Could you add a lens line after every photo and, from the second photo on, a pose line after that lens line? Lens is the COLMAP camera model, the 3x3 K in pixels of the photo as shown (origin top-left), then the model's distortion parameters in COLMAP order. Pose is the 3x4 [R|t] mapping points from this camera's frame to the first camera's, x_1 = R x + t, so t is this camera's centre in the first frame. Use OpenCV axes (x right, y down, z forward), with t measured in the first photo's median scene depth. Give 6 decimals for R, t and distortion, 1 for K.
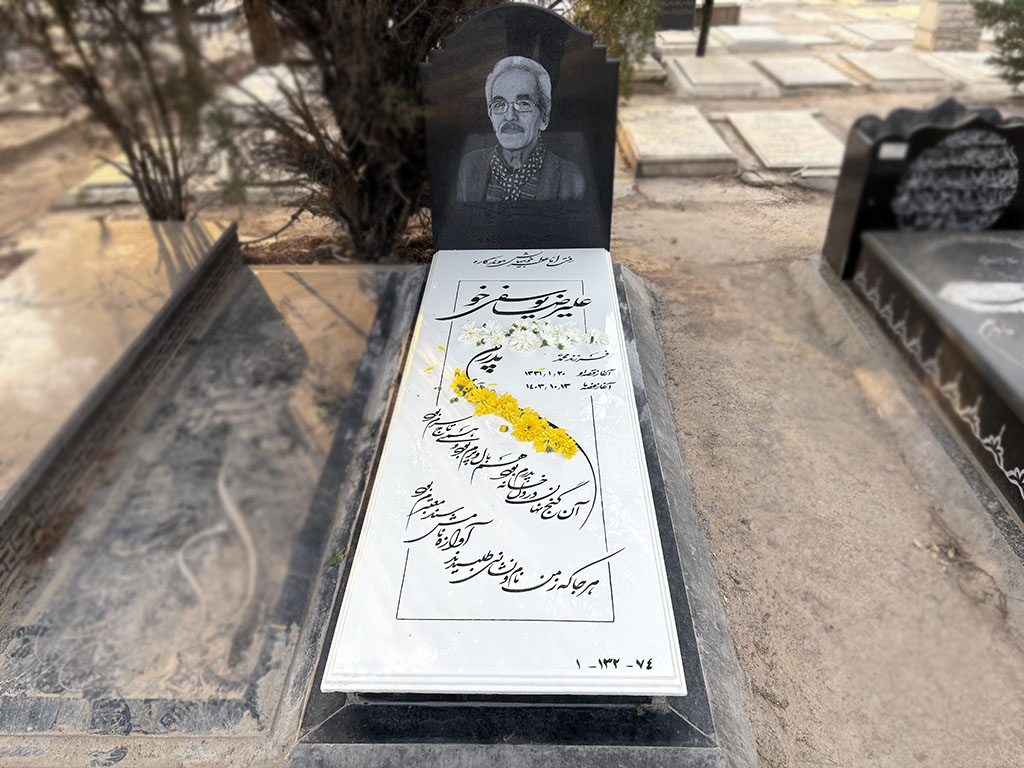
lens RADIAL K [[778.3, 0, 515.0], [0, 778.3, 387.9], [0, 0, 1]] dist [0.057329, -0.066721]
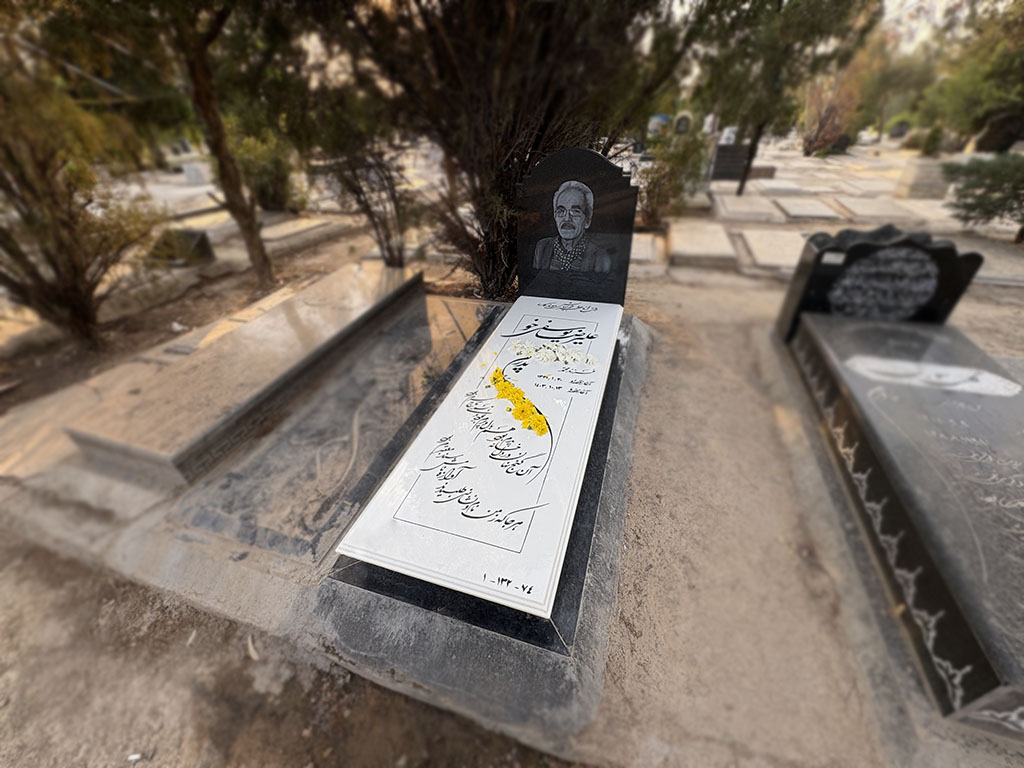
lens RADIAL K [[411.1, 0, 512.5], [0, 411.1, 383.3], [0, 0, 1]] dist [0.001237, 0.000210]
pose [[0.958895, 0.148736, -0.241659, 0.175294], [-0.141066, 0.988795, 0.048837, -0.039731], [0.246215, -0.012740, 0.969132, 0.167780]]
